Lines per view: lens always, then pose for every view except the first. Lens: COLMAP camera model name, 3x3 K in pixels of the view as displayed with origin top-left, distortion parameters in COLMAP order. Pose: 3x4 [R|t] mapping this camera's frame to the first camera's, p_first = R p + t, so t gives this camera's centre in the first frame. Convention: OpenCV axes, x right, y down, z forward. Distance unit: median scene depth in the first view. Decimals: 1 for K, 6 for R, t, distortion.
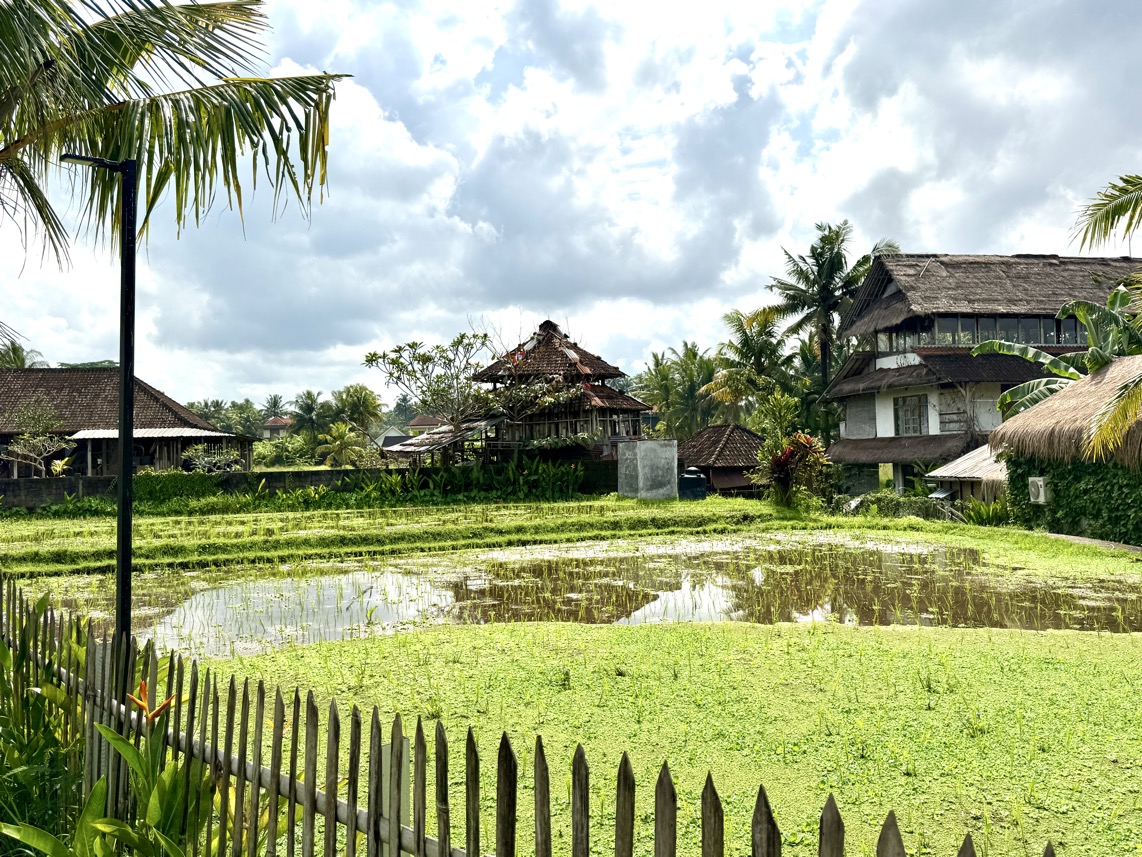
lens RADIAL K [[947.2, 0, 571.0], [0, 947.2, 428.5], [0, 0, 1]] dist [0.185478, -0.330824]
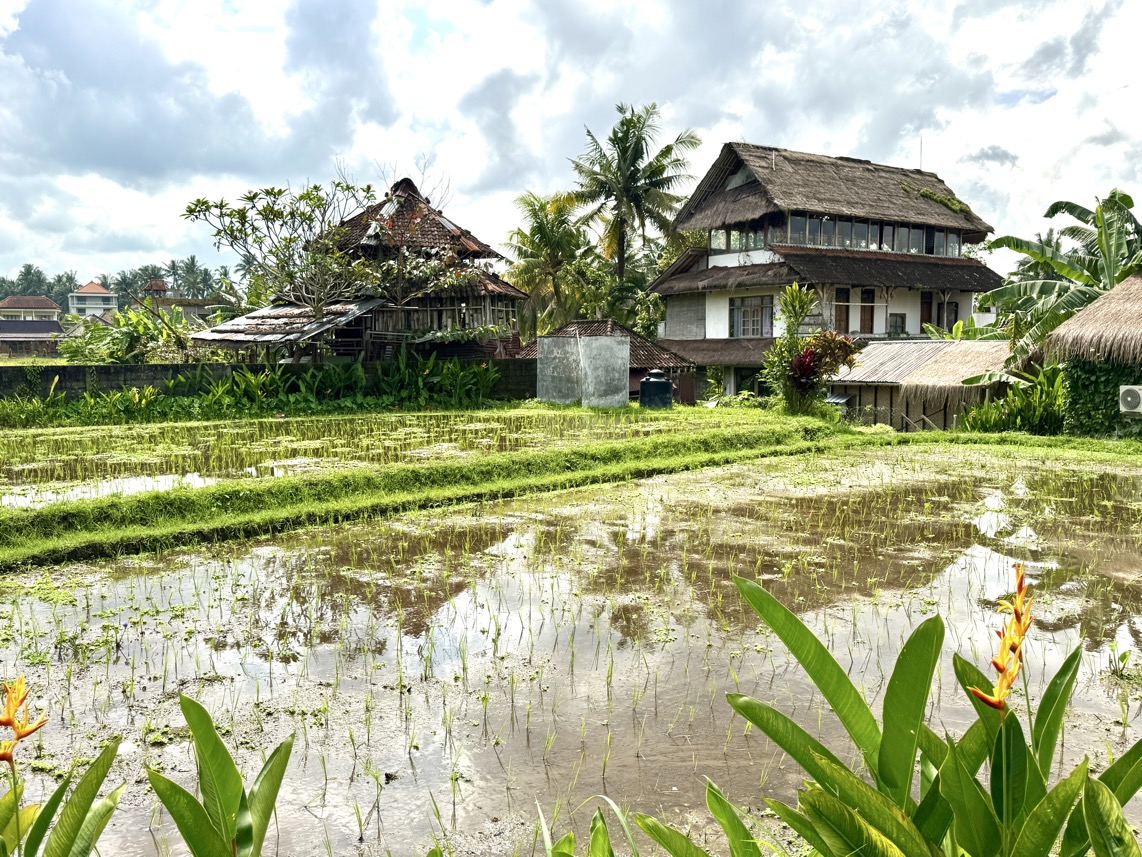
lens RADIAL K [[947.2, 0, 571.0], [0, 947.2, 428.5], [0, 0, 1]] dist [0.185478, -0.330824]
pose [[0.919126, -0.011438, 0.393798, -0.192685], [-0.030642, 0.994475, 0.100404, 0.007270], [-0.392771, -0.104351, 0.913697, 0.175151]]
